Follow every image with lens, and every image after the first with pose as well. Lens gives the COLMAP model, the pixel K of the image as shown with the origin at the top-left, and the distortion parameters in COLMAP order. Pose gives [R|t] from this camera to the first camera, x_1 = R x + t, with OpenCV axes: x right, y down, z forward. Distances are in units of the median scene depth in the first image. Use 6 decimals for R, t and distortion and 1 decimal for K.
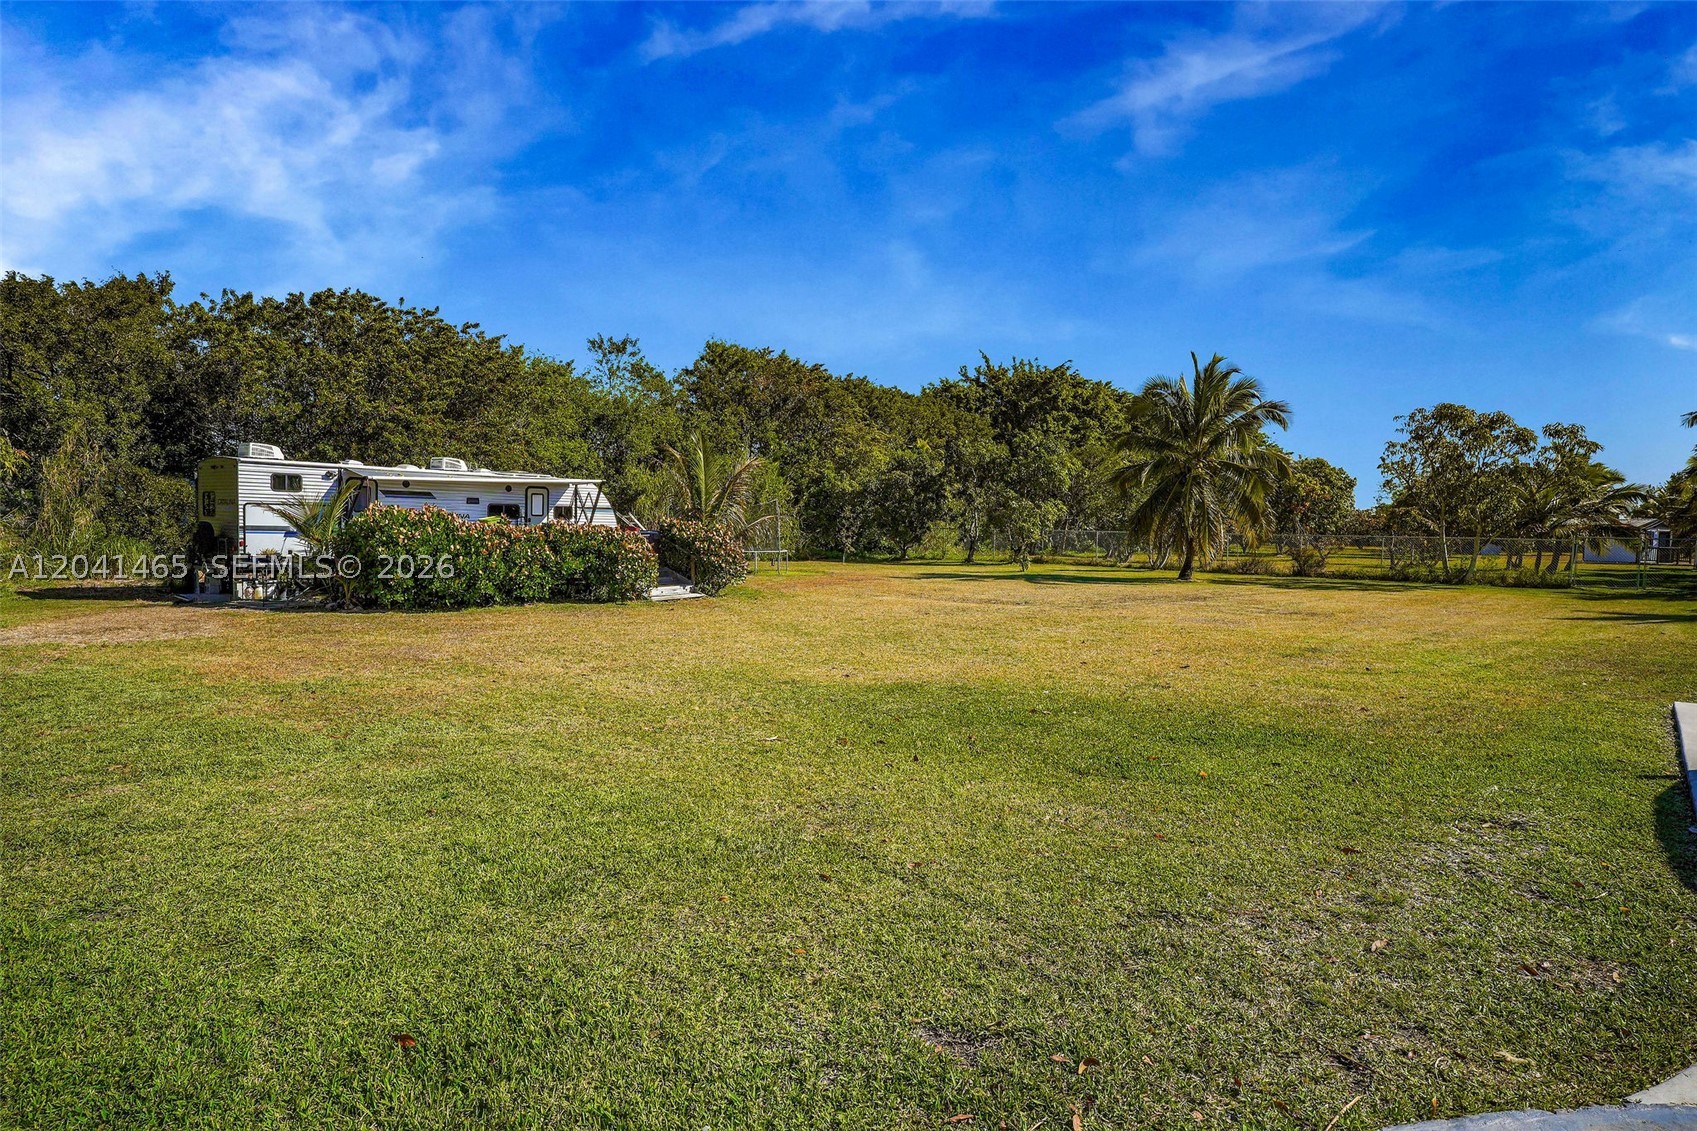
lens RADIAL K [[990.5, 0, 857.0], [0, 990.5, 562.1], [0, 0, 1]] dist [-0.002482, -0.000303]
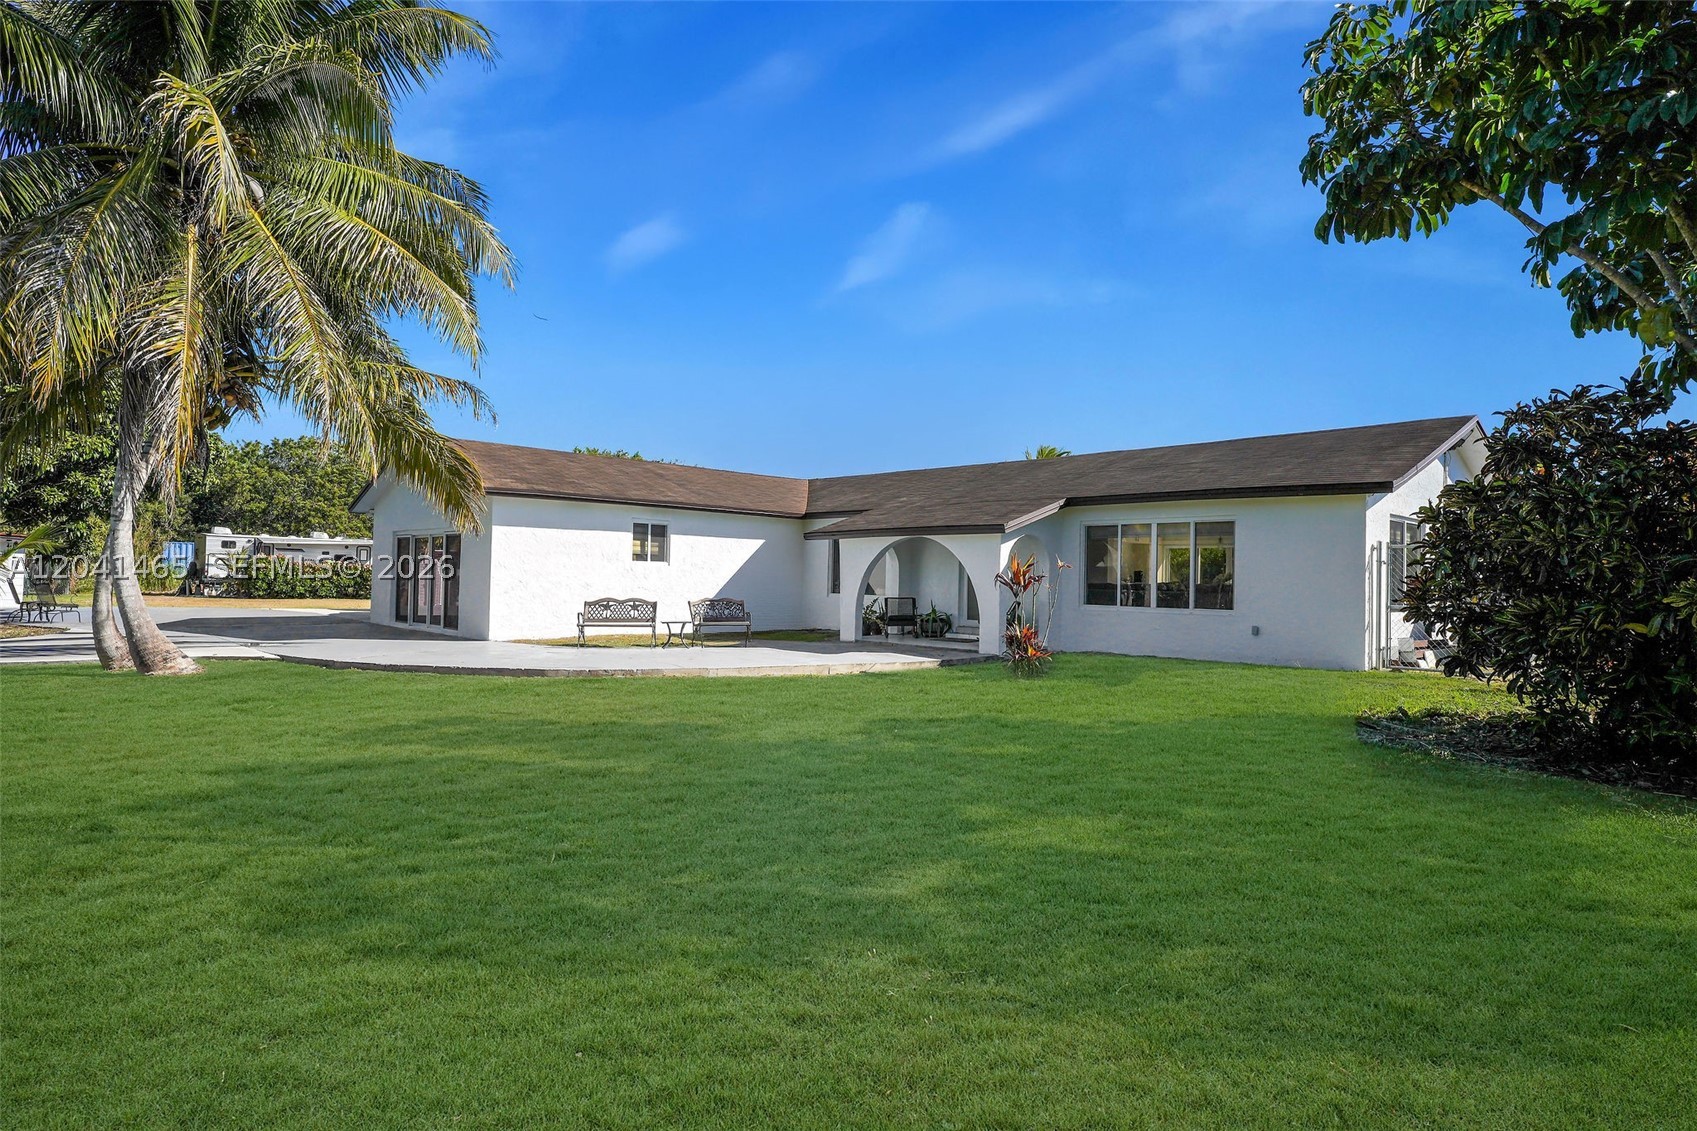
lens RADIAL K [[990.5, 0, 846.7], [0, 990.5, 566.1], [0, 0, 1]] dist [-0.002482, -0.000303]
pose [[0.995561, 0.000853, -0.094119, 0.917580], [-0.006283, 0.998331, -0.057417, 0.078517], [0.093913, 0.057753, 0.993904, -0.970892]]
